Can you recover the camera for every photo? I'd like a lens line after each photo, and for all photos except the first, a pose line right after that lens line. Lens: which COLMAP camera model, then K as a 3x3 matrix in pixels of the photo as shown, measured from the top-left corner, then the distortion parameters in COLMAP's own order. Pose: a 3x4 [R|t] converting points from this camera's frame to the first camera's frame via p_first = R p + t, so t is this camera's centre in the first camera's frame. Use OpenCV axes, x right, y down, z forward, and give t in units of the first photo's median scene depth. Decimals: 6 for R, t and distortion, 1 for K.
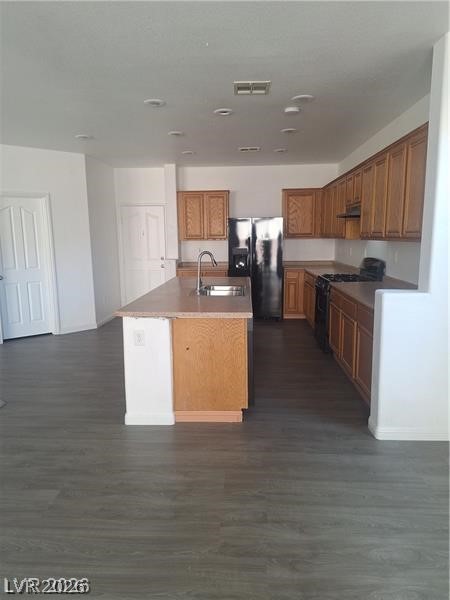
lens RADIAL K [[420.4, 0, 225.0], [0, 420.4, 300.0], [0, 0, 1]] dist [0.147946, -0.169290]
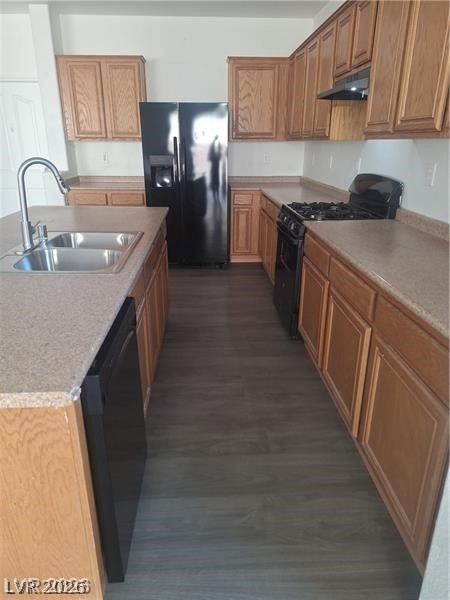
lens RADIAL K [[420.4, 0, 225.0], [0, 420.4, 300.0], [0, 0, 1]] dist [0.147946, -0.169290]
pose [[0.994754, -0.024628, 0.099291, 0.058338], [0.004254, 0.979708, 0.200385, -0.036240], [-0.102211, -0.198912, 0.974673, 0.303441]]
